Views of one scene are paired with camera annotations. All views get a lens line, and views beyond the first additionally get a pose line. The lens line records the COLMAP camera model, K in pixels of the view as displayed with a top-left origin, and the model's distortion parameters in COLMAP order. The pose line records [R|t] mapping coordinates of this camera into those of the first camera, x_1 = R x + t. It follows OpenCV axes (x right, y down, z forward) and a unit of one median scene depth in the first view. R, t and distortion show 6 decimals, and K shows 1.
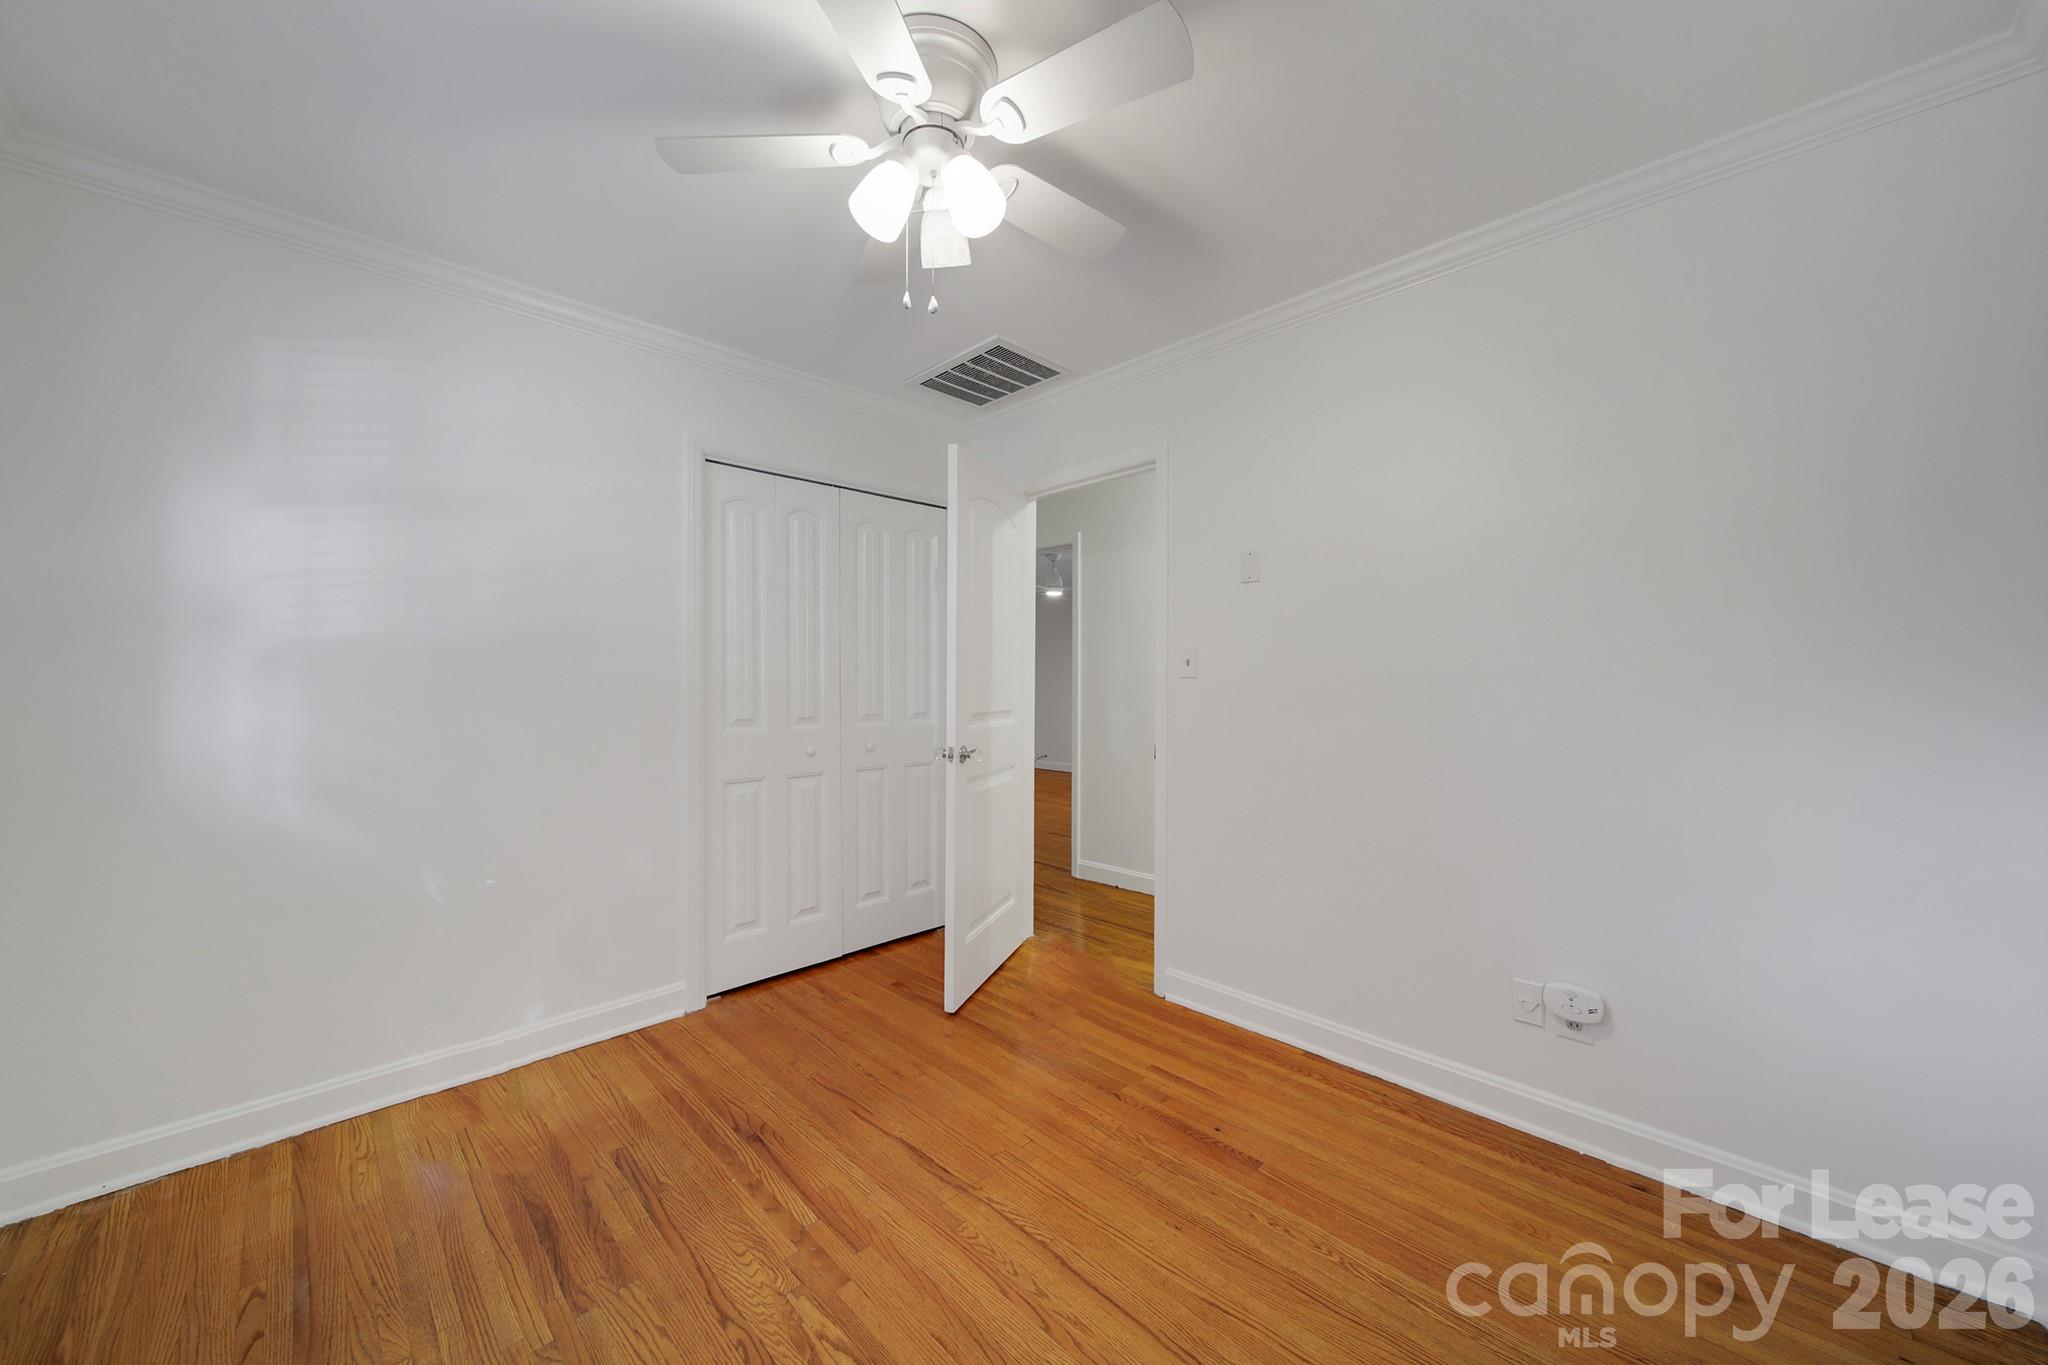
lens RADIAL K [[726.9, 0, 1045.7], [0, 726.9, 684.4], [0, 0, 1]] dist [-0.000320, -0.000027]
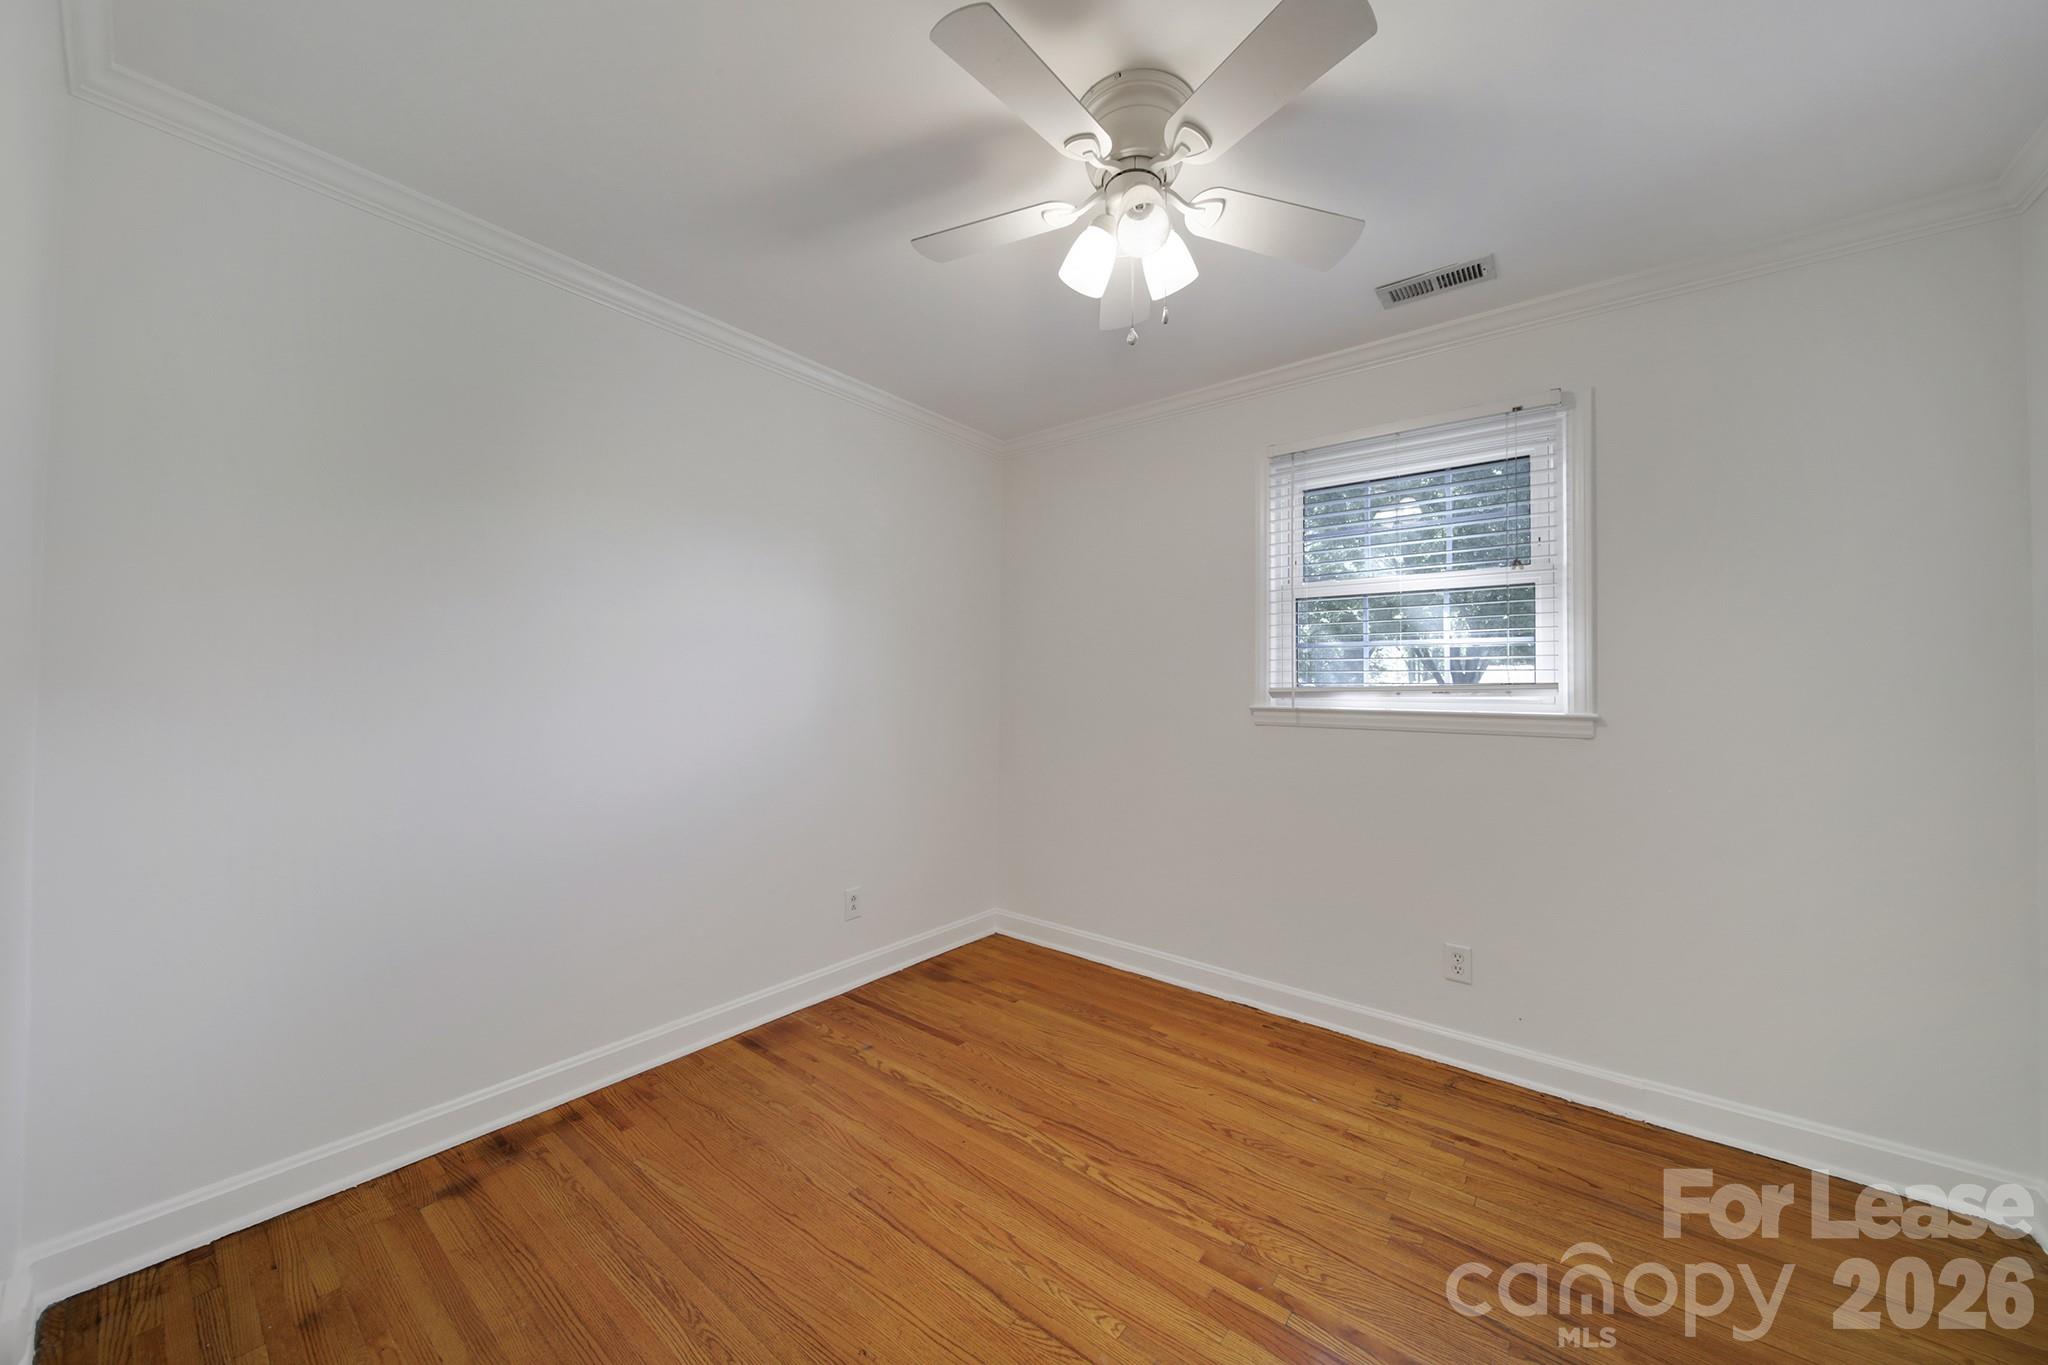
lens RADIAL K [[726.9, 0, 1021.9], [0, 726.9, 680.2], [0, 0, 1]] dist [-0.000320, -0.000027]
pose [[-0.995287, -0.007788, -0.096663, 0.096933], [-0.006970, 0.999937, -0.008790, -0.015928], [0.096725, -0.008074, -0.995278, 2.025278]]
